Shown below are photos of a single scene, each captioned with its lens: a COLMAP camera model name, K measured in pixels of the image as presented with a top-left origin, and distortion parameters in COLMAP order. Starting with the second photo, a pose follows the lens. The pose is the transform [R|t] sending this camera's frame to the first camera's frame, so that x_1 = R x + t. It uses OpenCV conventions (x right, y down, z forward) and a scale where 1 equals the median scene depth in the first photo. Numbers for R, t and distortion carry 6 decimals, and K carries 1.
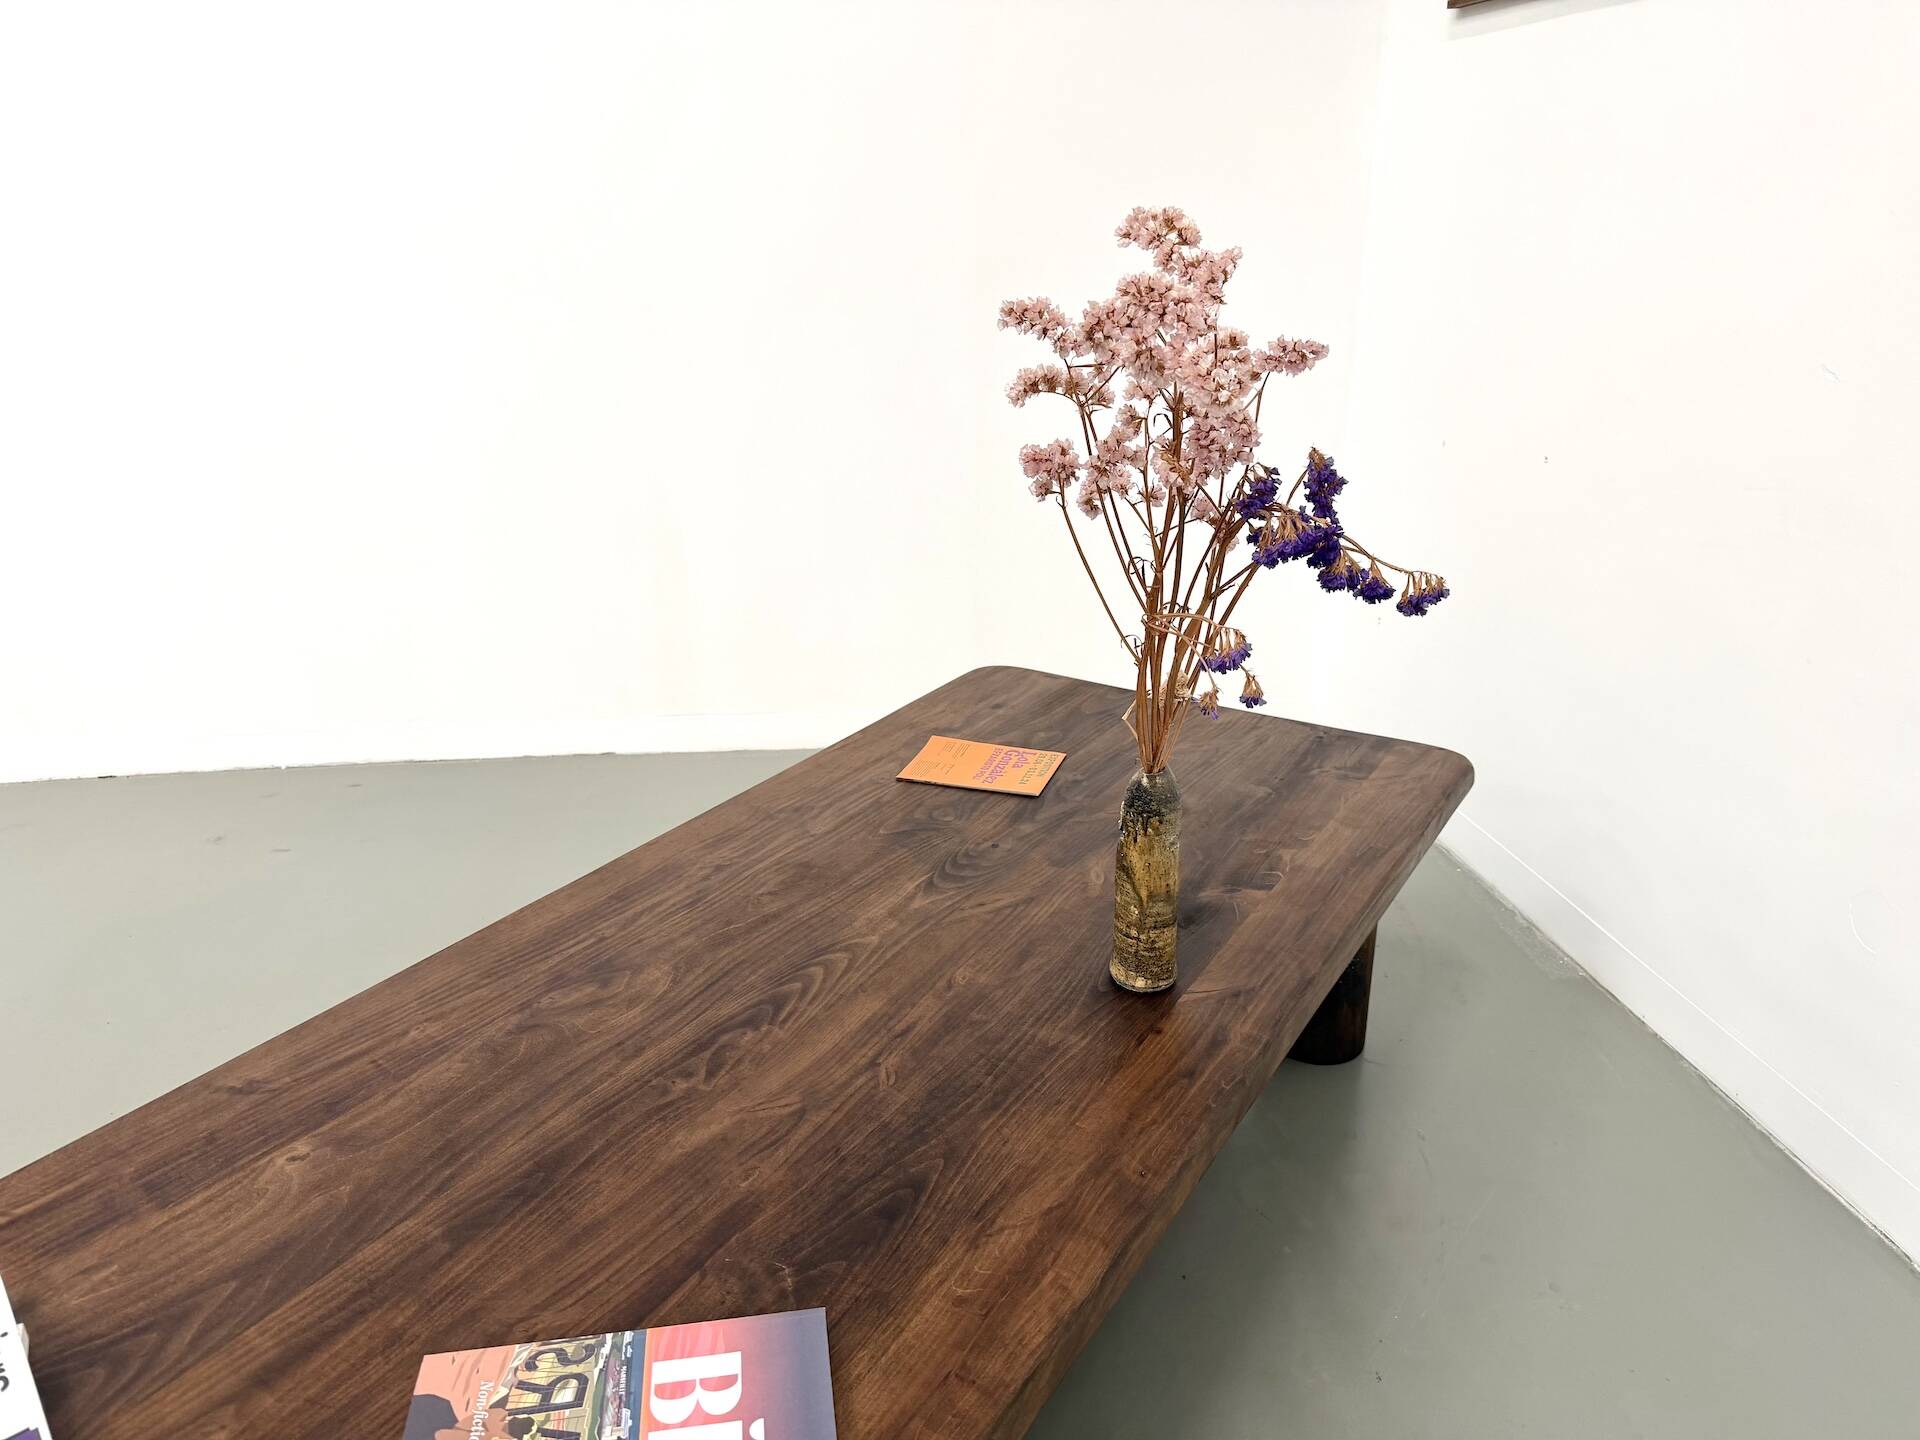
lens RADIAL K [[1349.4, 0, 952.5], [0, 1349.4, 732.5], [0, 0, 1]] dist [0.095421, -0.144165]
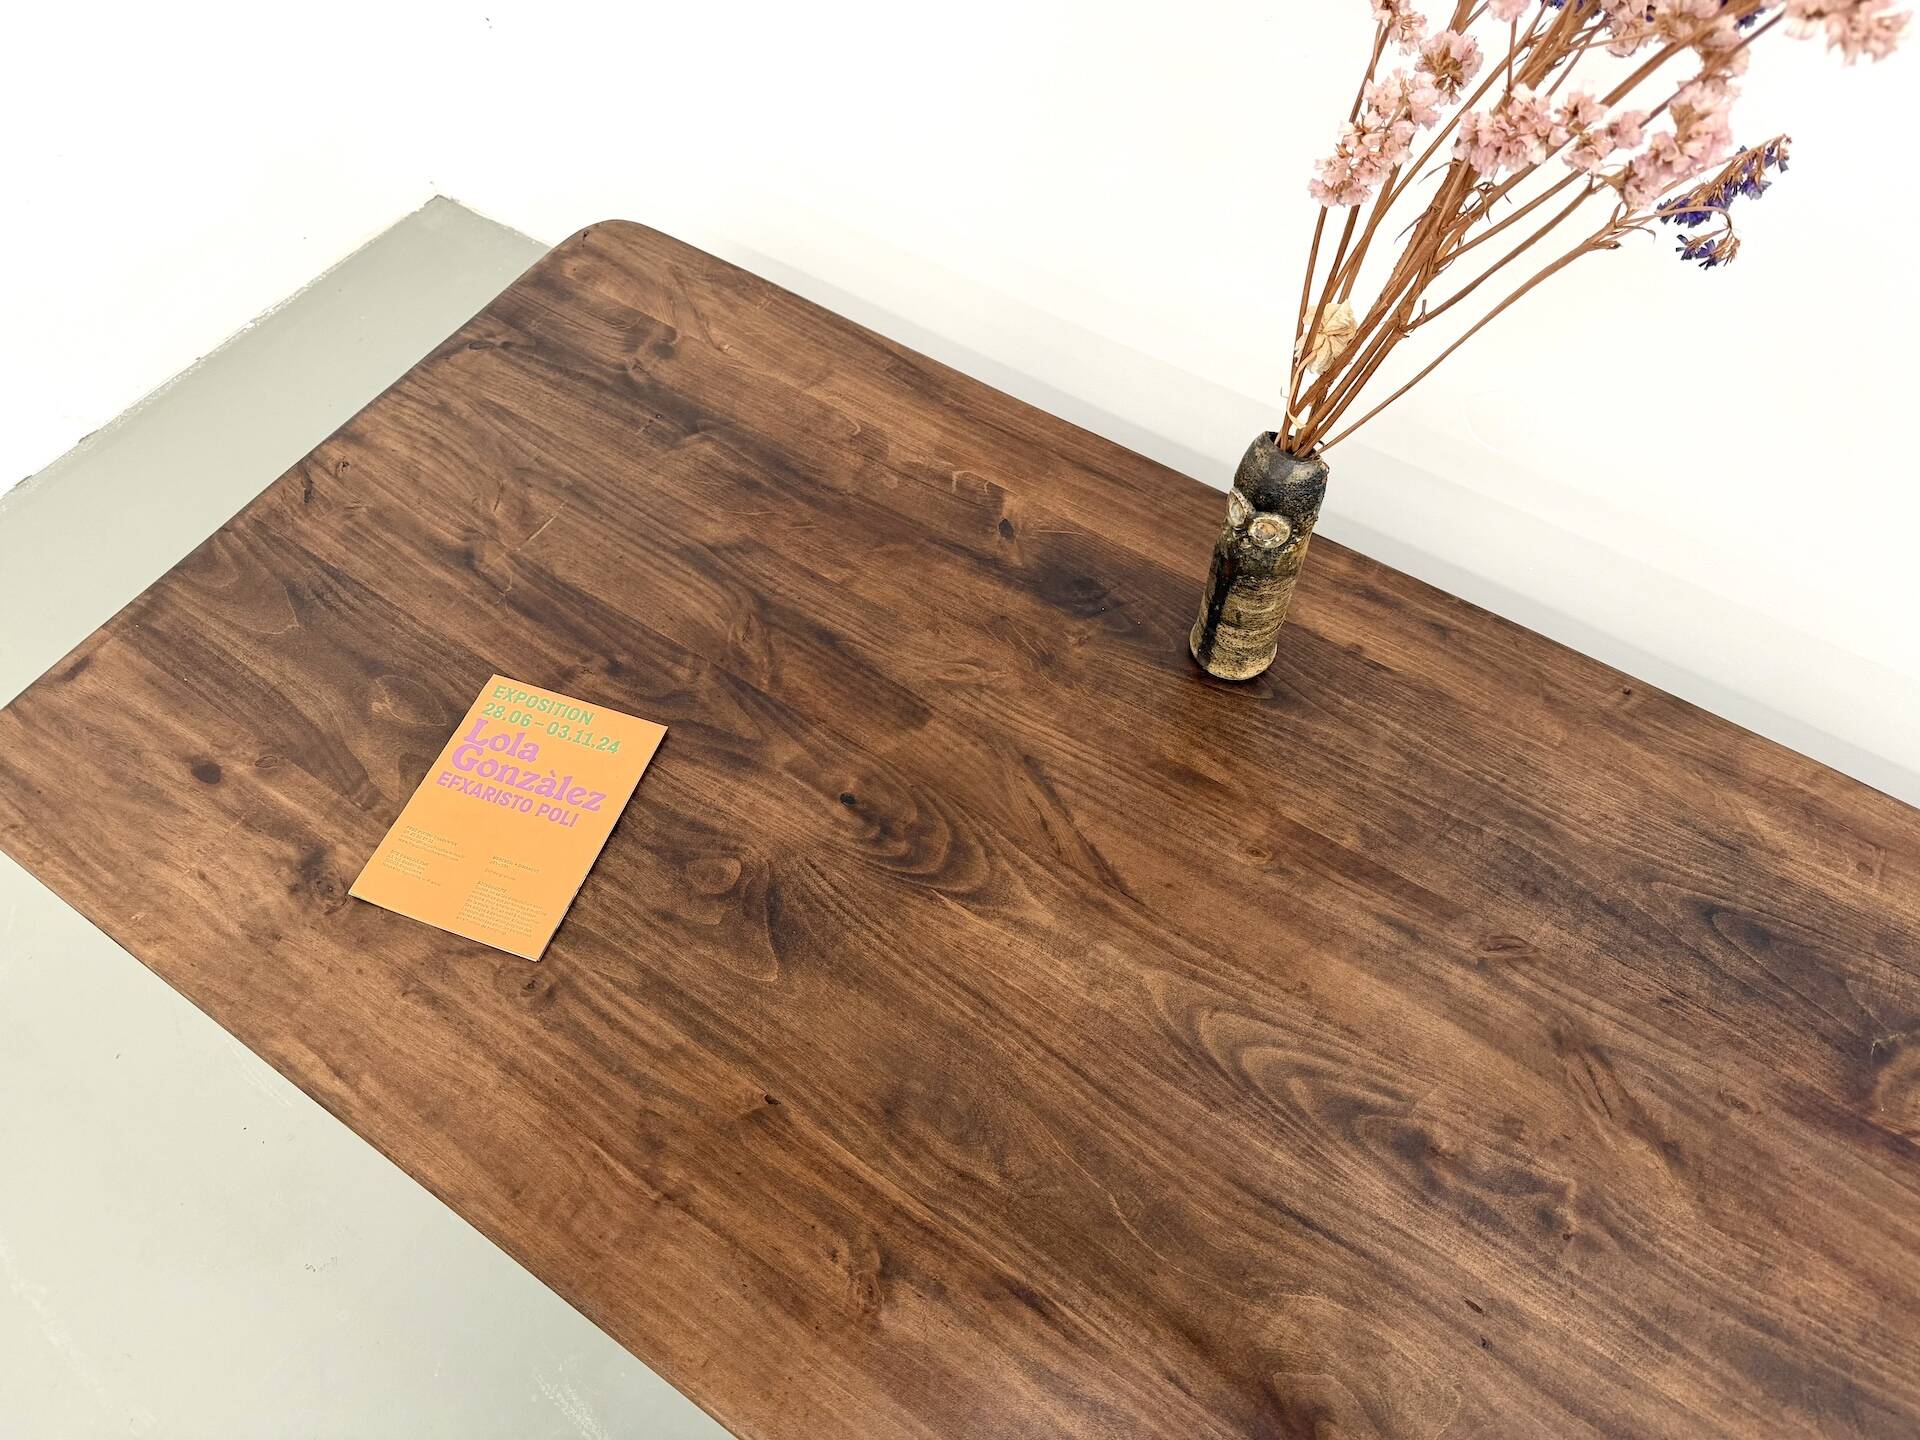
lens RADIAL K [[1349.4, 0, 948.6], [0, 1349.4, 718.3], [0, 0, 1]] dist [0.095421, -0.144165]
pose [[0.025457, -0.847254, 0.530577, -0.385401], [0.391771, 0.496750, 0.774439, -0.578851], [-0.919710, 0.188150, 0.344576, 1.072788]]
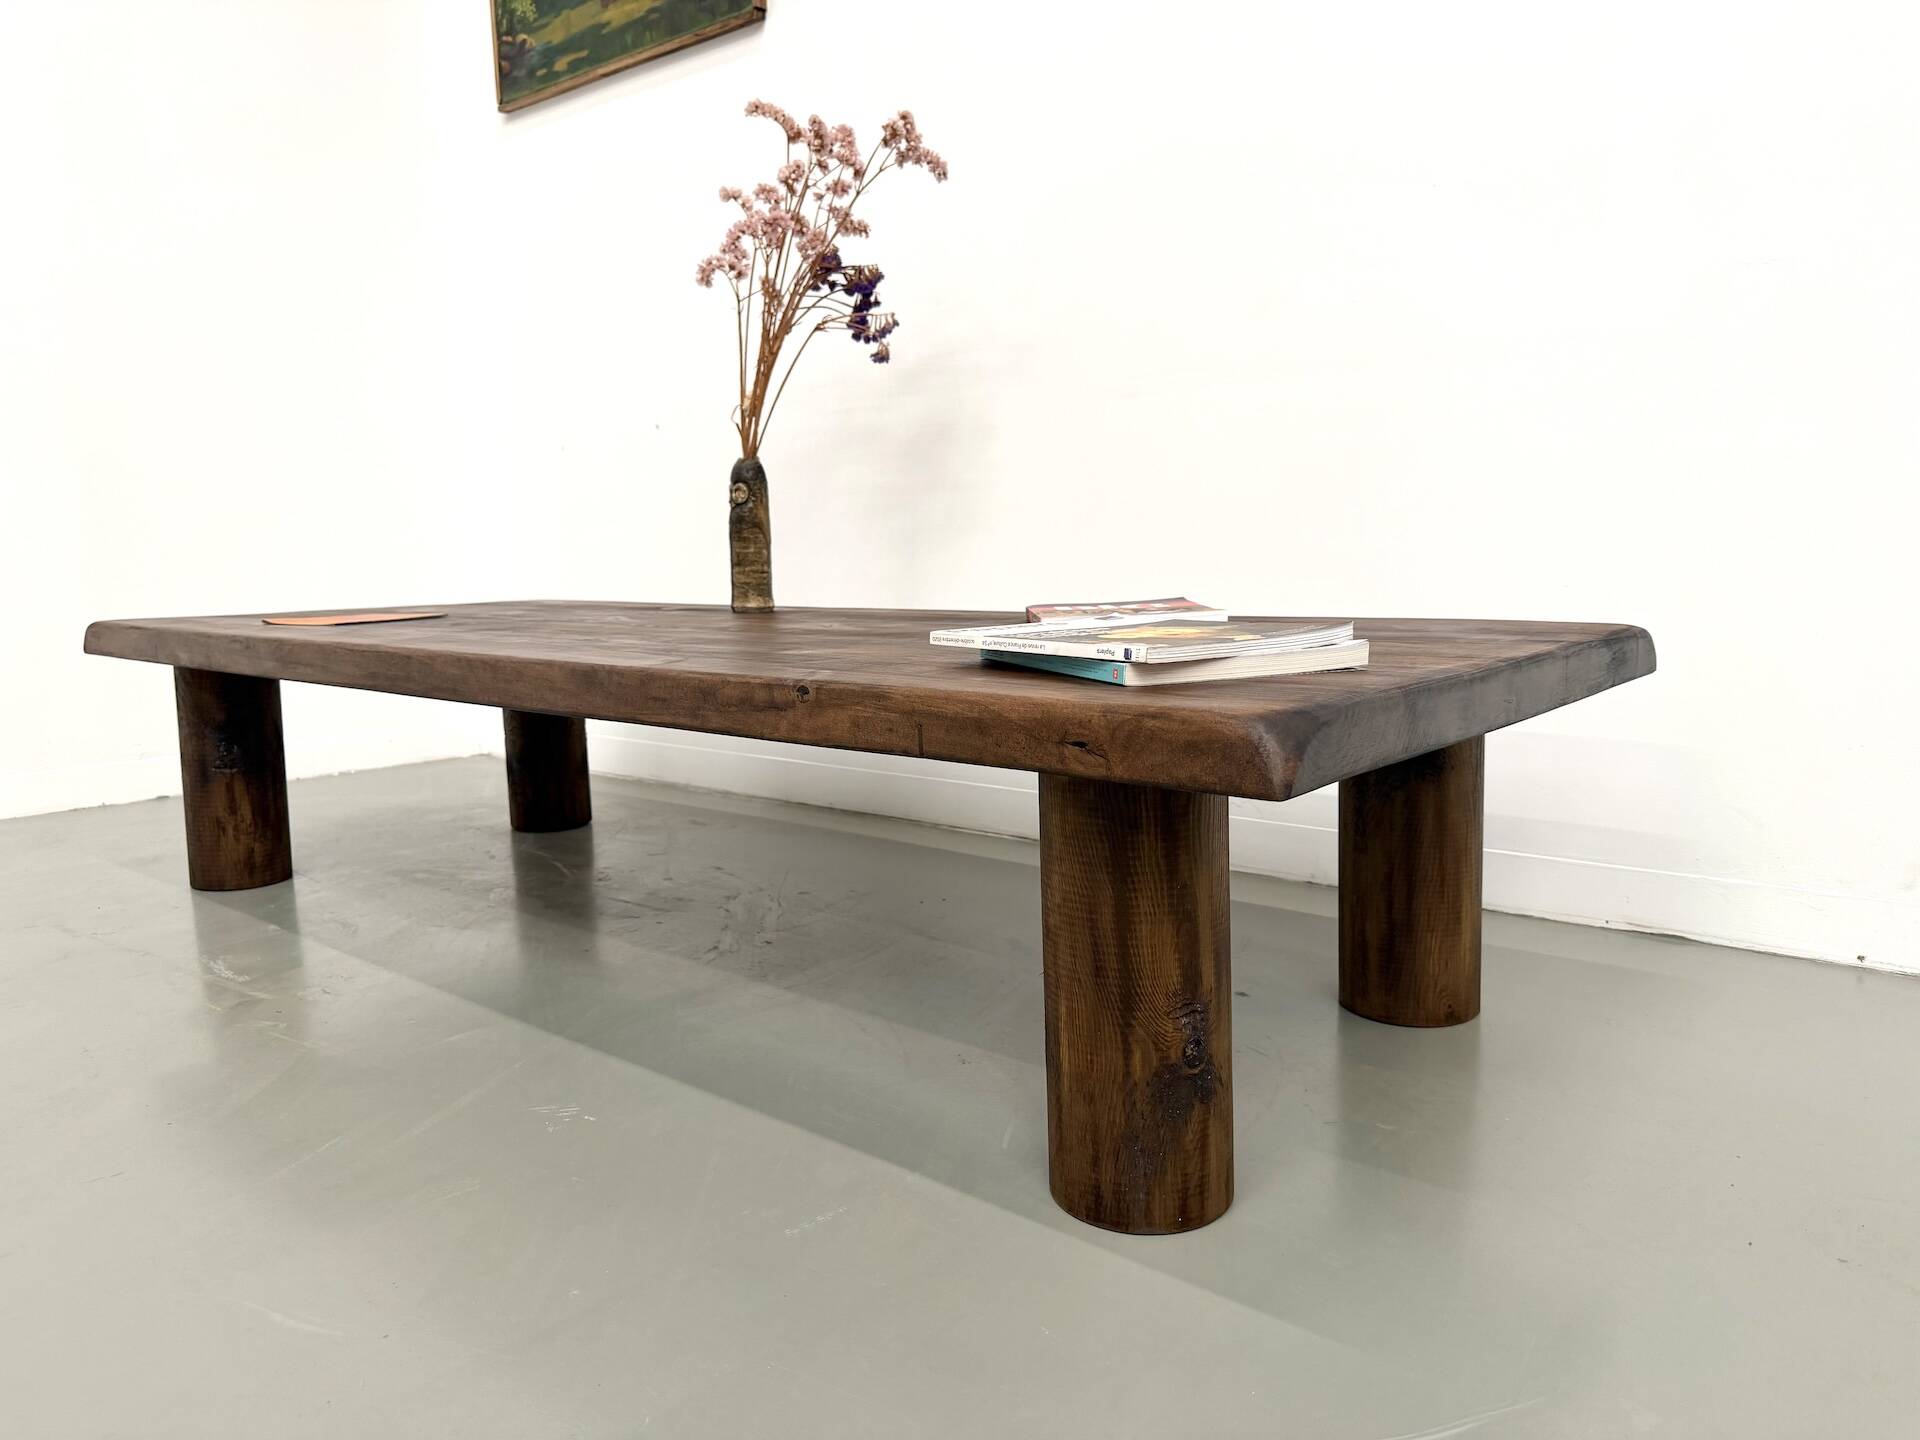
lens RADIAL K [[1349.4, 0, 952.5], [0, 1349.4, 720.3], [0, 0, 1]] dist [0.095421, -0.144165]
pose [[0.143634, -0.129752, 0.981088, -1.616954], [0.378765, 0.923091, 0.066630, 0.336639], [-0.914279, 0.362031, 0.181733, 0.679097]]
